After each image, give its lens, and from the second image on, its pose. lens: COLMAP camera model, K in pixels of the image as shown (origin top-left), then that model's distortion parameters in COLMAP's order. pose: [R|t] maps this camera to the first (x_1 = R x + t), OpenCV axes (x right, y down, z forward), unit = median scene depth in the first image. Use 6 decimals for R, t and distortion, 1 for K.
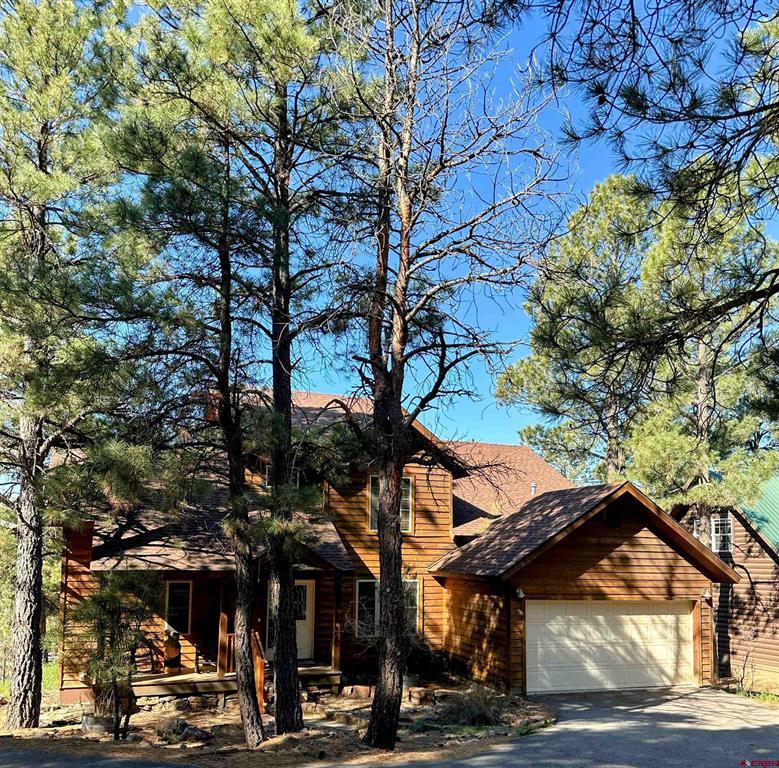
lens RADIAL K [[724.4, 0, 389.4], [0, 724.4, 504.3], [0, 0, 1]] dist [0.091414, -0.001022]
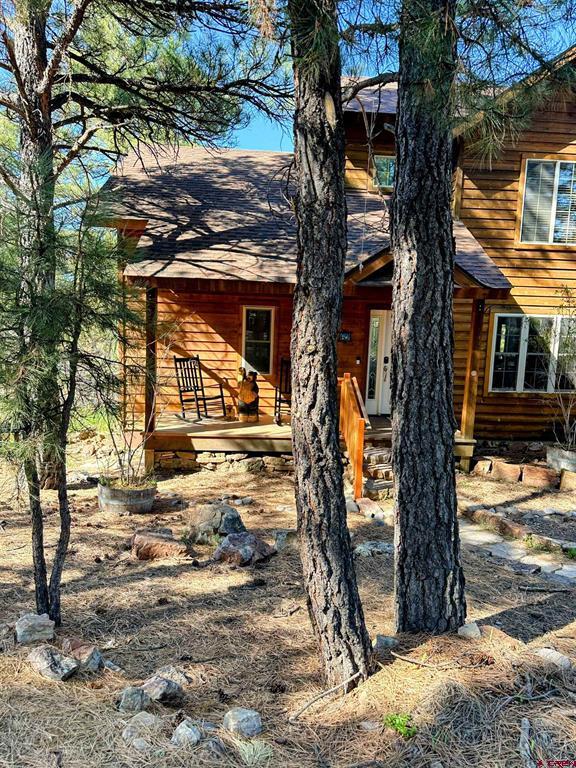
lens RADIAL K [[536.3, 0, 288.4], [0, 536.3, 388.1], [0, 0, 1]] dist [0.138859, -0.218482]
pose [[0.953380, 0.058932, -0.295963, -0.087476], [-0.001856, 0.981873, 0.189529, 0.086223], [0.301767, -0.180144, 0.936208, 0.484856]]
